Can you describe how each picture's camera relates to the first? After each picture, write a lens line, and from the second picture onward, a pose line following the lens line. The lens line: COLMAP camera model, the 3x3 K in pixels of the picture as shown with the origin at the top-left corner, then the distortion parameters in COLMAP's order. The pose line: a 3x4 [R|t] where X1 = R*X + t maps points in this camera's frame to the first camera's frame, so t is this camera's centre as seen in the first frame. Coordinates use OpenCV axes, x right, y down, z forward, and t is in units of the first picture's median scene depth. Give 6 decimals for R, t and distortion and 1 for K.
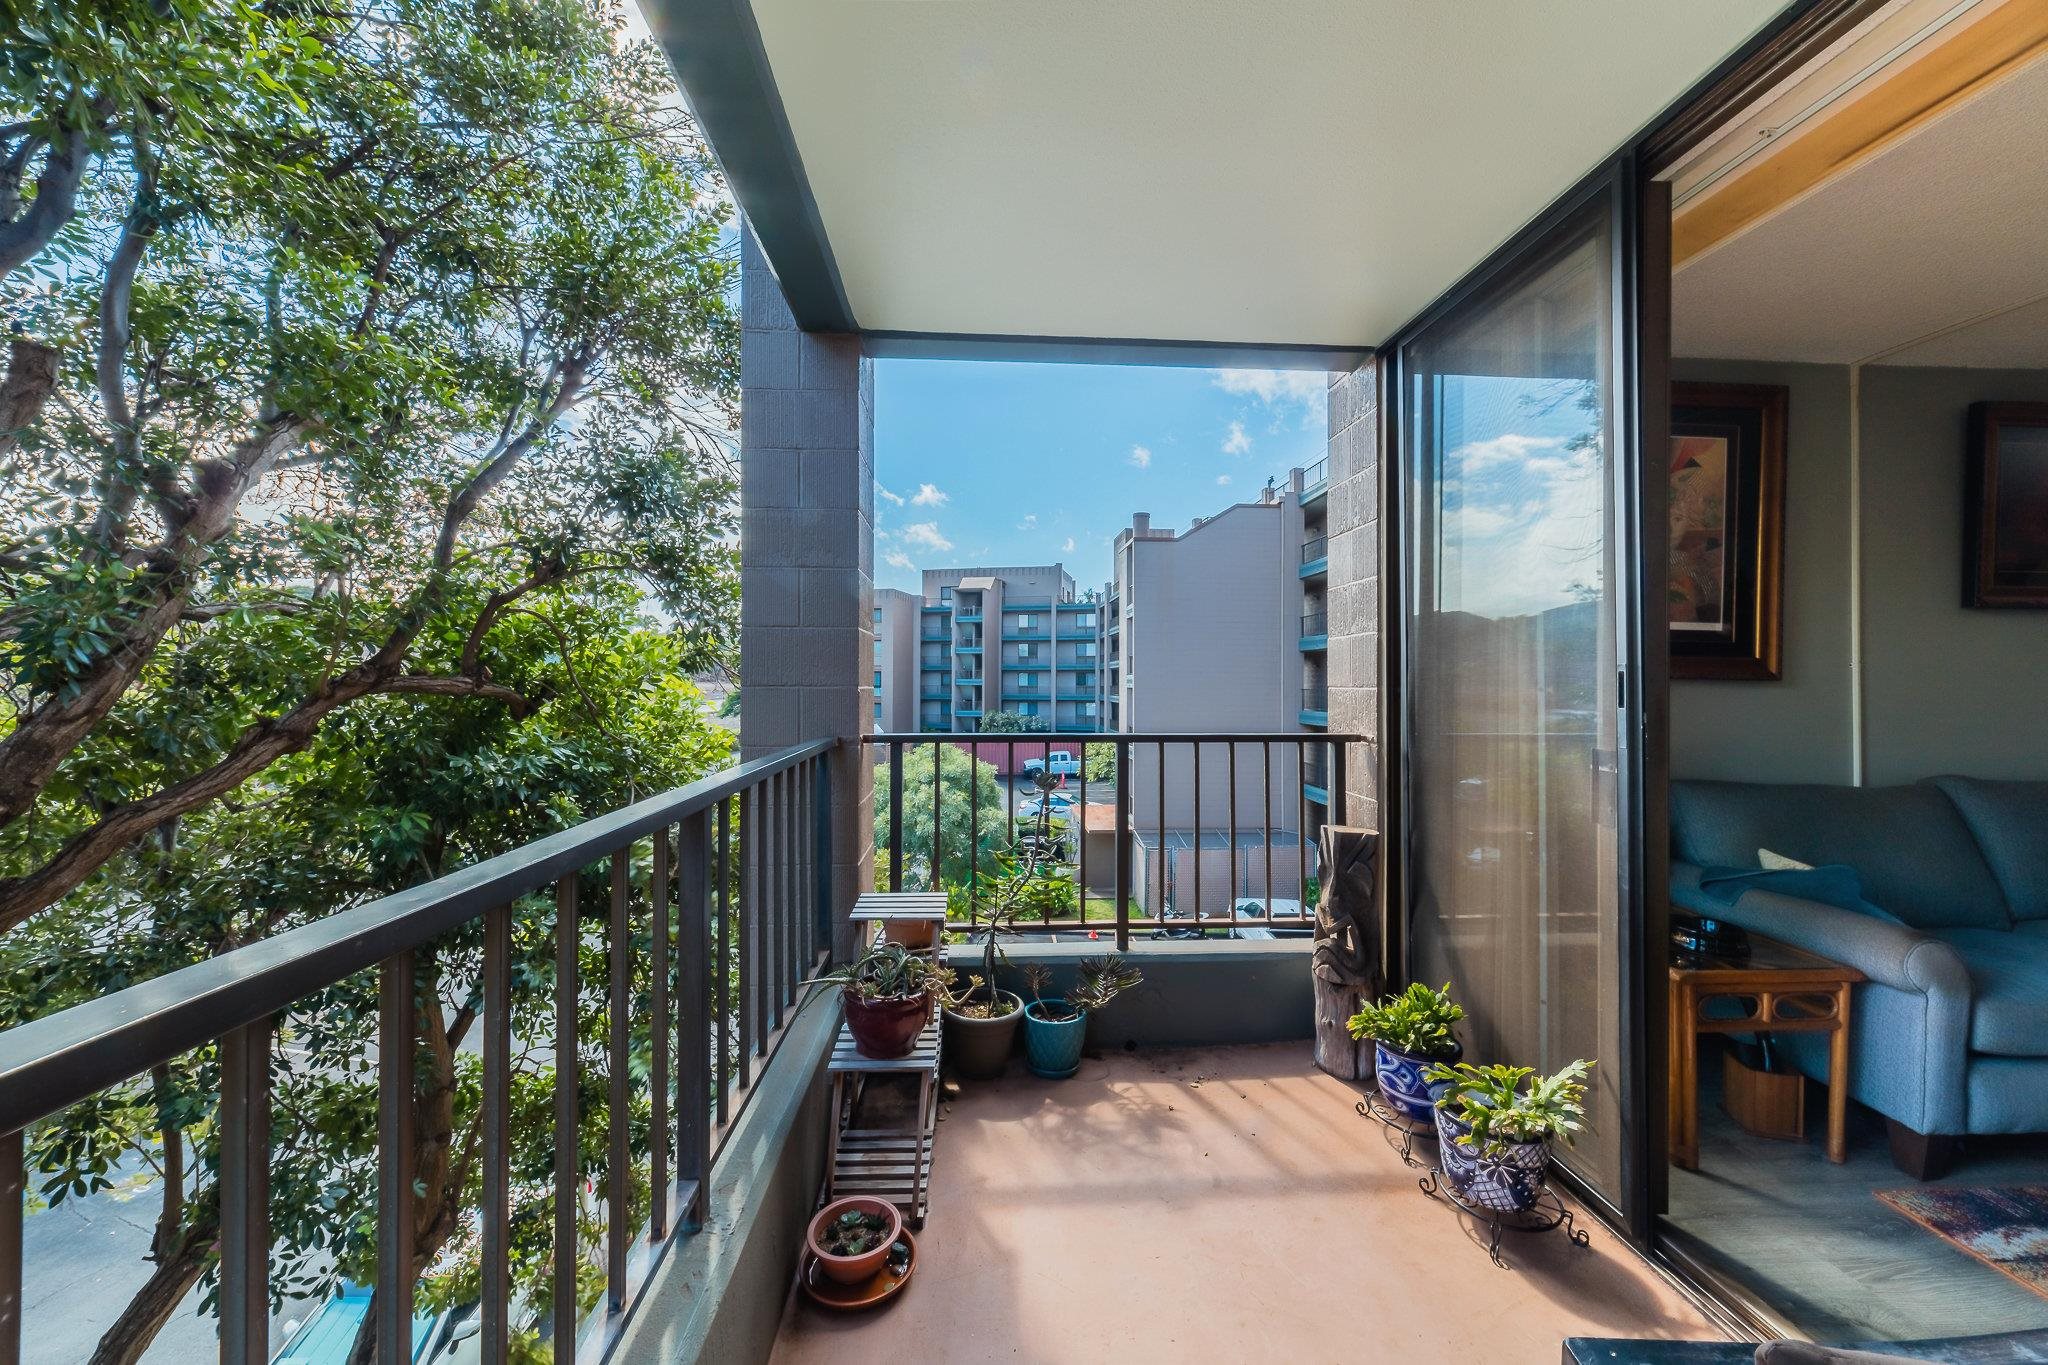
lens RADIAL K [[775.0, 0, 1039.1], [0, 775.0, 681.5], [0, 0, 1]] dist [-0.000529, 0.000882]
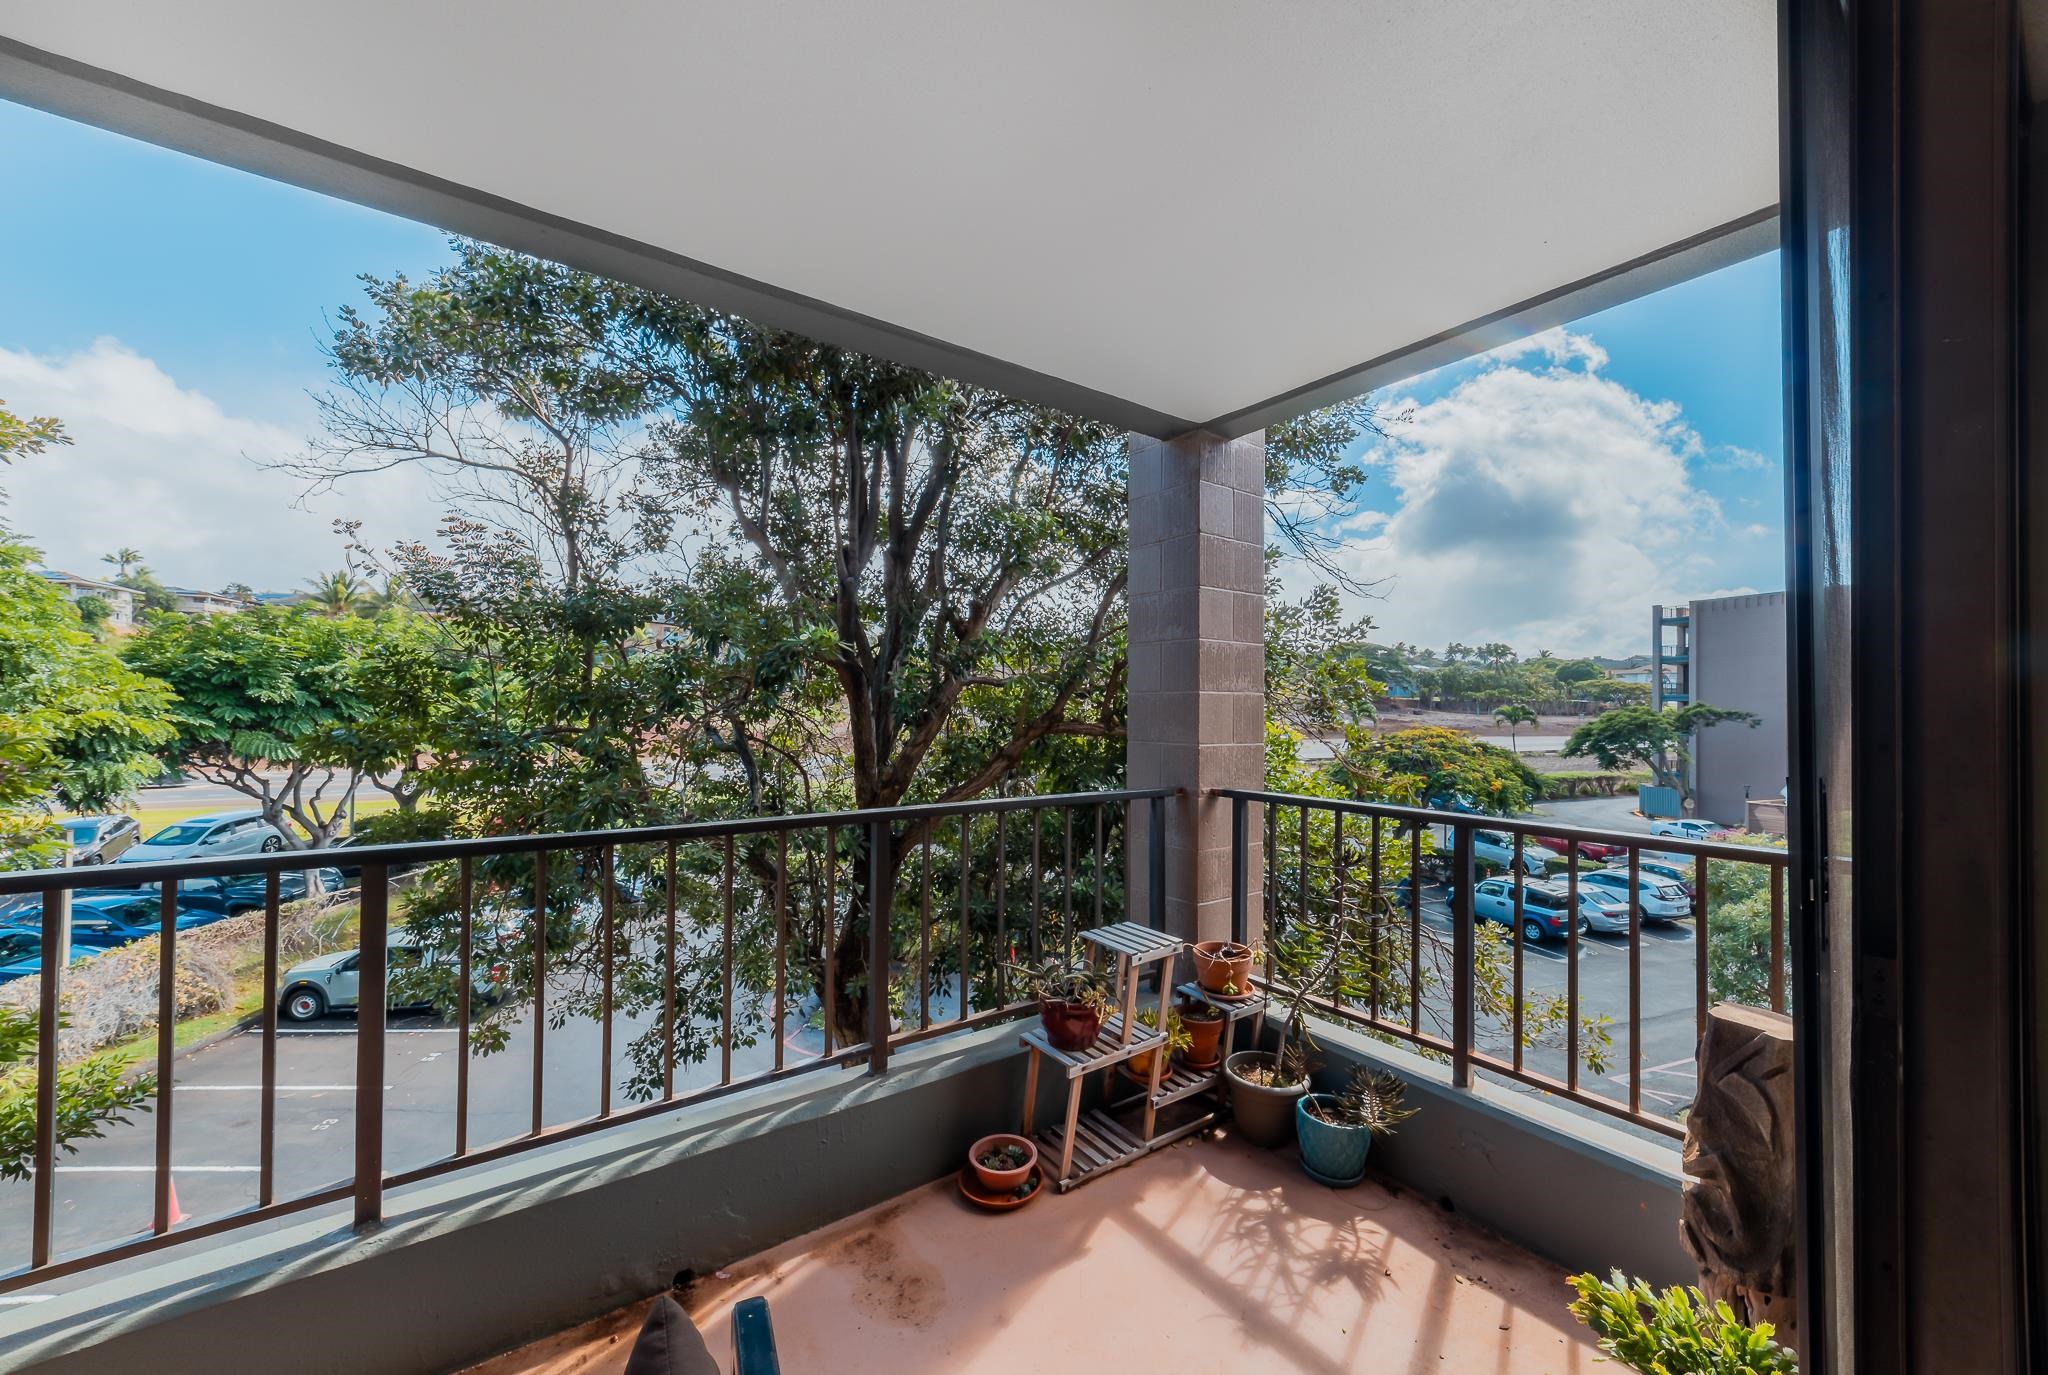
lens RADIAL K [[772.1, 0, 1018.8], [0, 772.1, 694.3], [0, 0, 1]] dist [0.000769, 0.000134]
pose [[0.520558, -0.012203, -0.853739, 0.439670], [-0.007171, 0.999800, -0.018662, -0.030131], [0.853796, 0.015837, 0.520366, 0.150446]]
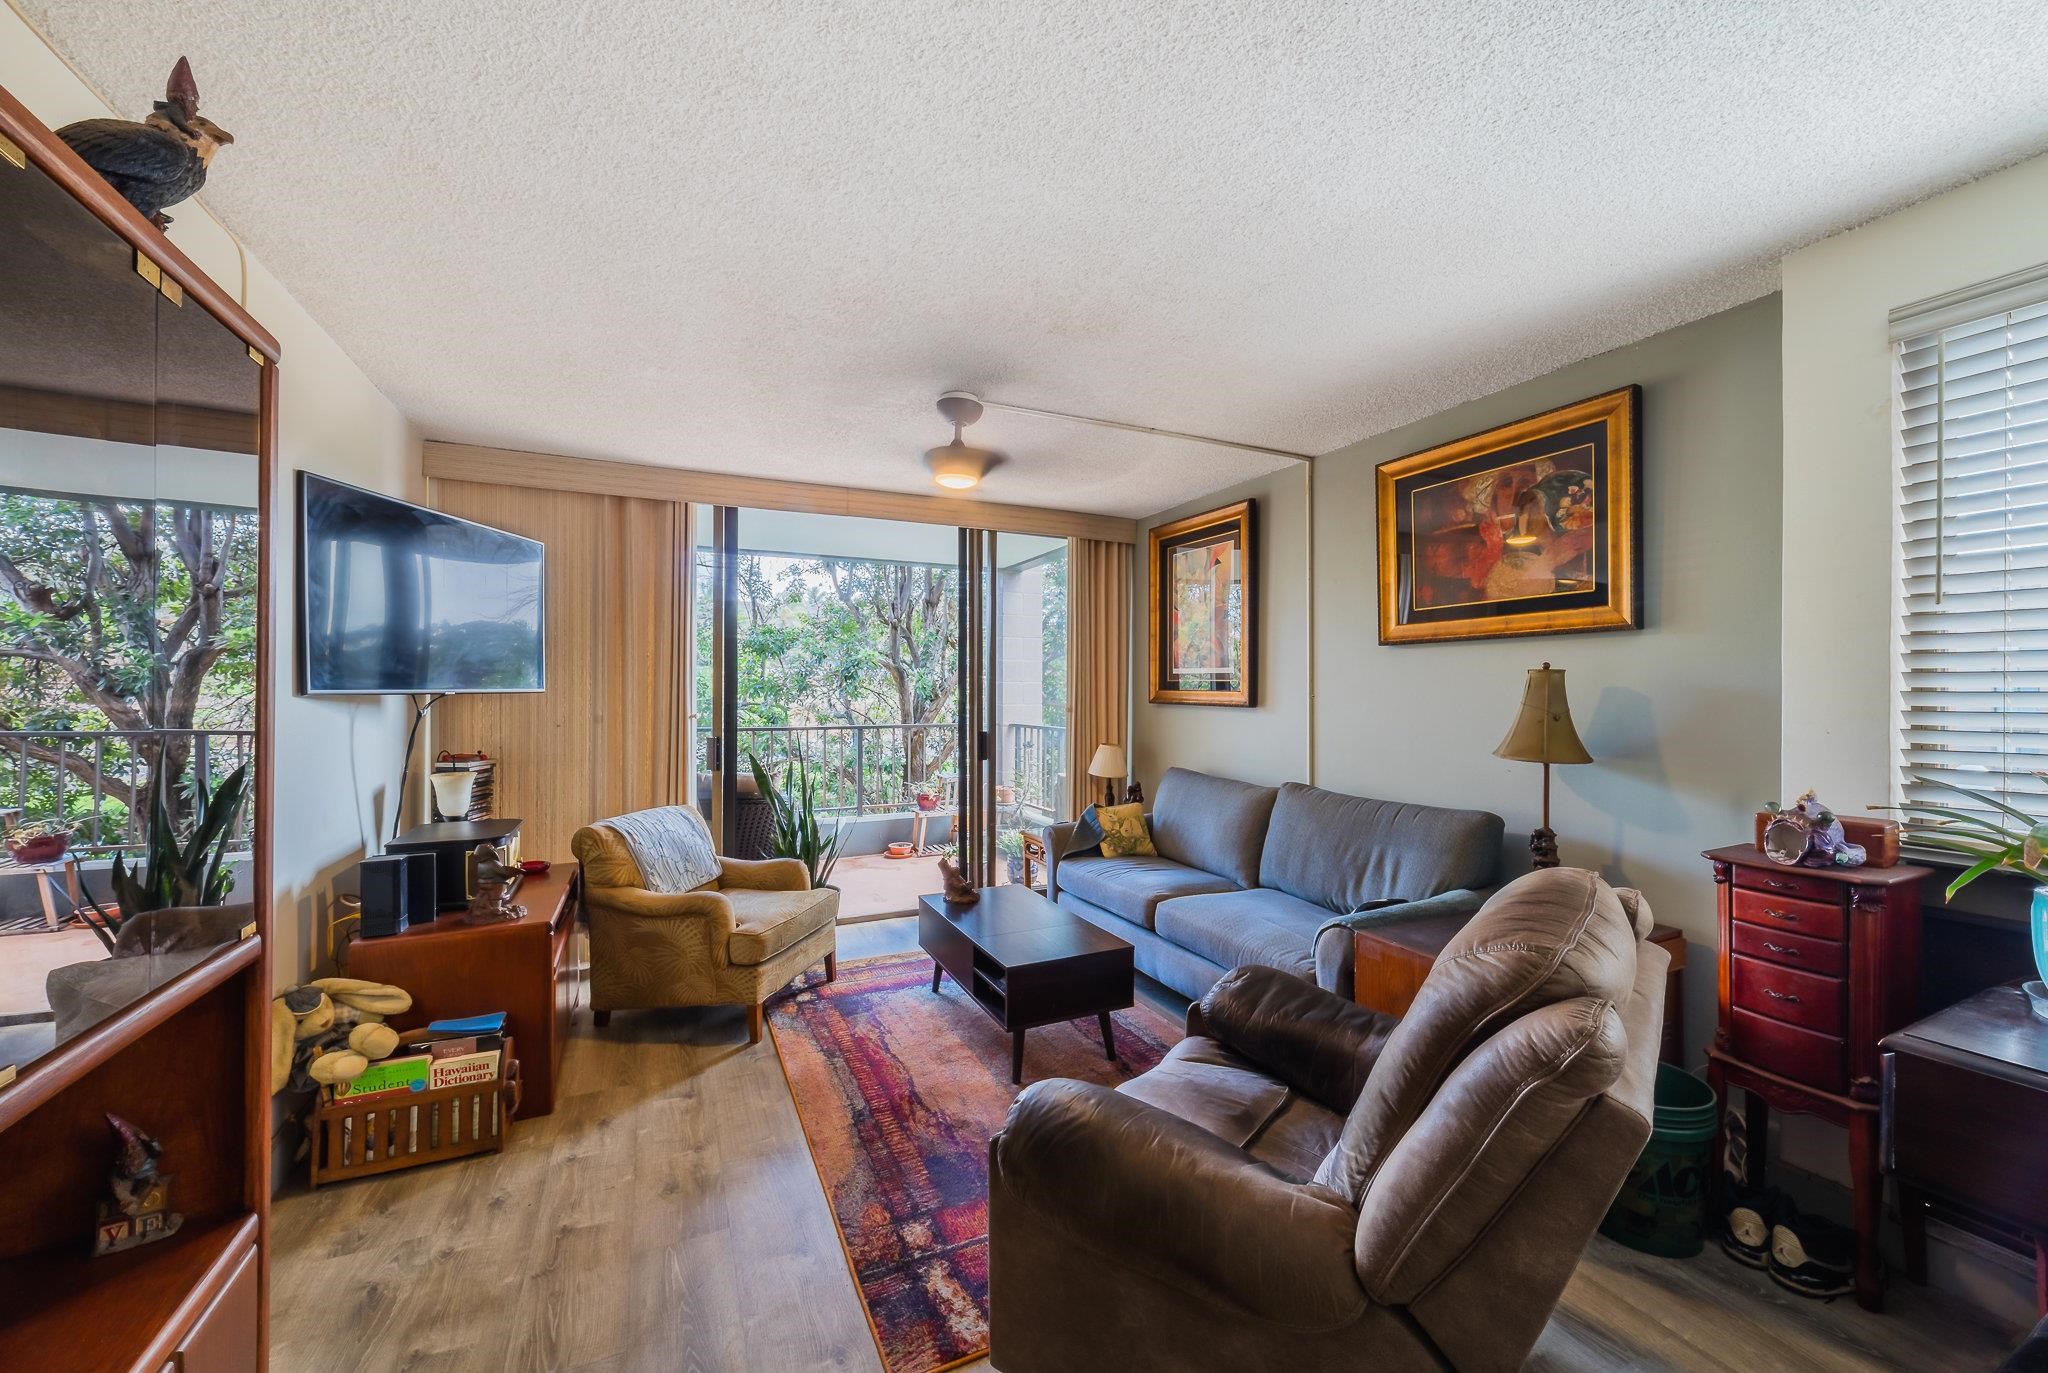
lens RADIAL K [[775.0, 0, 1038.8], [0, 775.0, 689.8], [0, 0, 1]] dist [-0.000529, 0.000882]
pose [[0.375421, -0.004960, -0.926841, 1.679762], [0.003620, 0.999986, -0.003885, -0.023870], [0.926847, -0.001897, 0.375434, 0.093142]]
